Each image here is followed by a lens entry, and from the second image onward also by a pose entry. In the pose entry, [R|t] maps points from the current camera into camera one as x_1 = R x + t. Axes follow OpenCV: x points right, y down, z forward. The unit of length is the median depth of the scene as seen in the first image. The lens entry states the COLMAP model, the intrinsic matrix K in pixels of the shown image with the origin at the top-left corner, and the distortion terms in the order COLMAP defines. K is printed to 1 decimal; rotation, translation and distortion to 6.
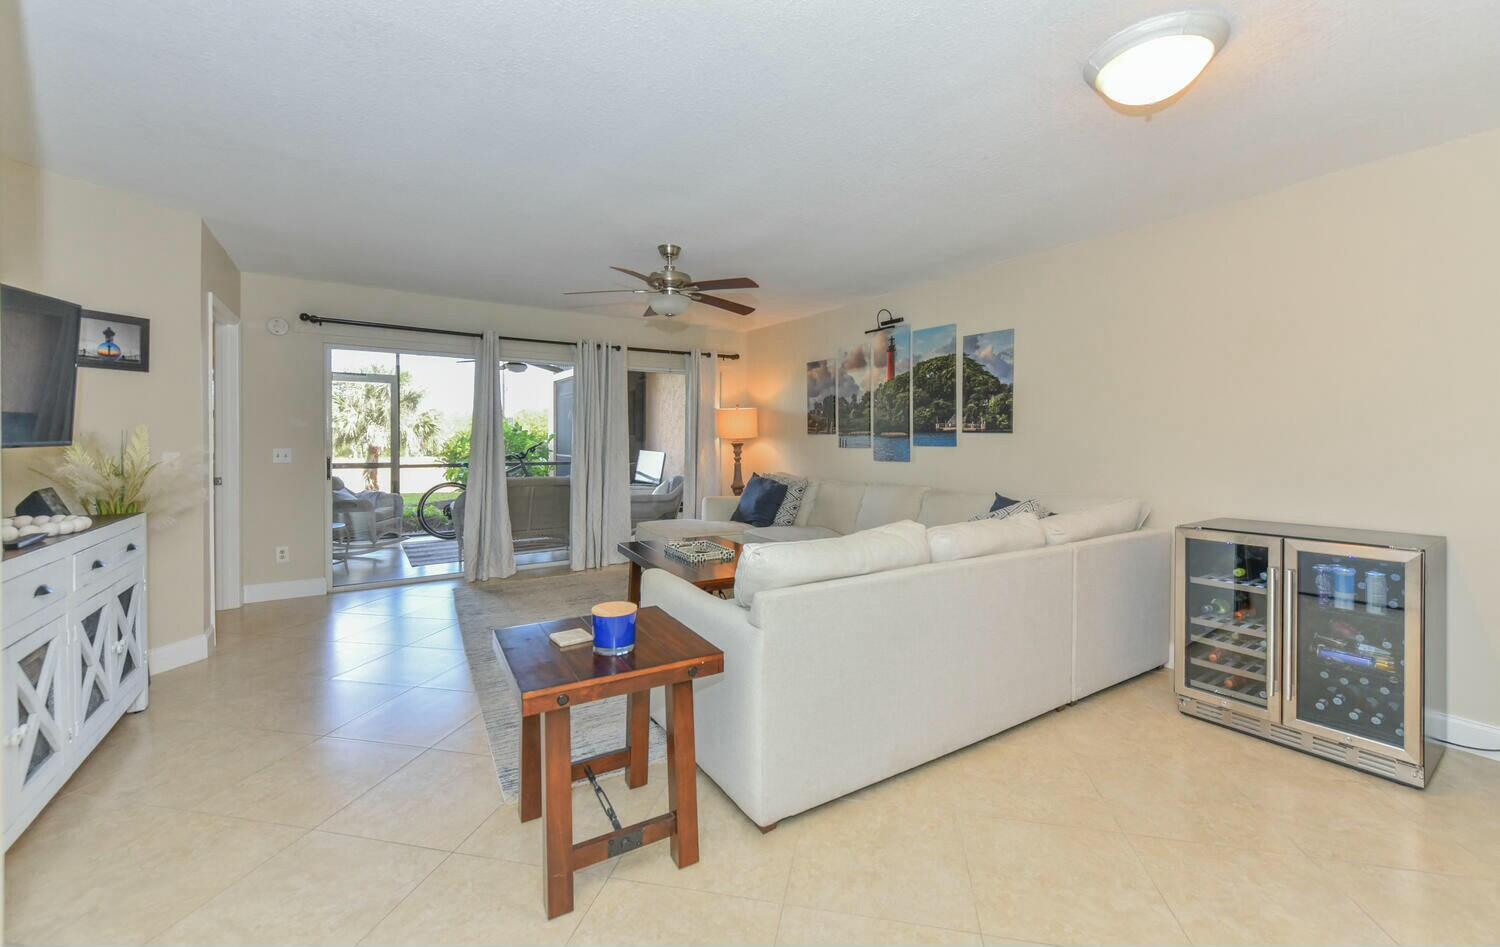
lens RADIAL K [[624.8, 0, 753.7], [0, 624.8, 447.3], [0, 0, 1]] dist [0.009026, -0.000091]
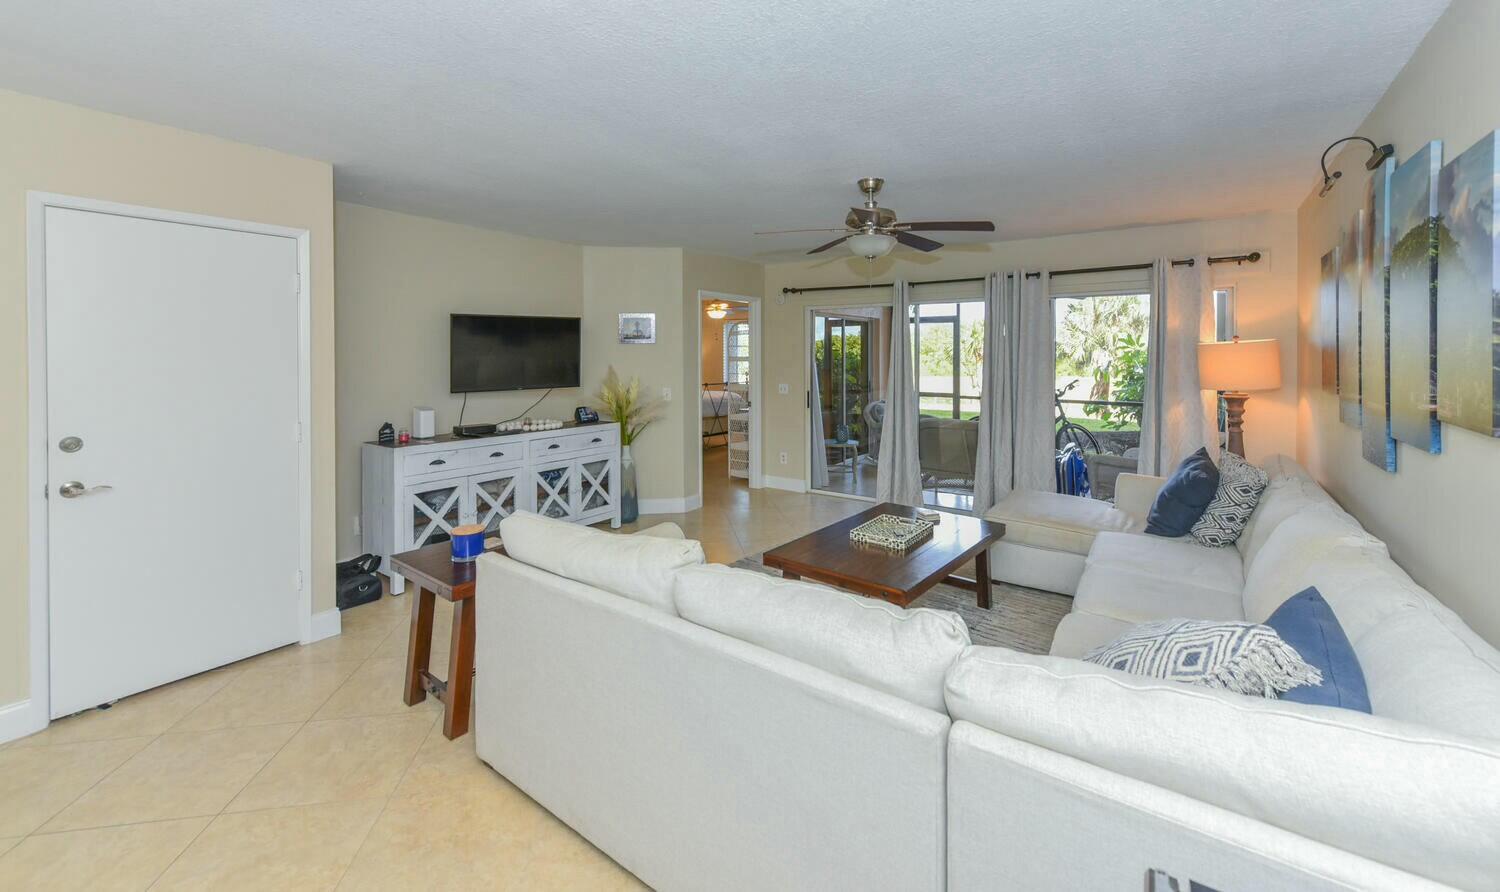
lens RADIAL K [[611.6, 0, 750.4], [0, 611.6, 352.9], [0, 0, 1]] dist [0.000963, 0.000060]
pose [[0.338306, -0.004499, -0.941025, 0.430566], [-0.011117, 0.999900, -0.008777, -0.044615], [0.940971, 0.013431, 0.338222, 0.373818]]
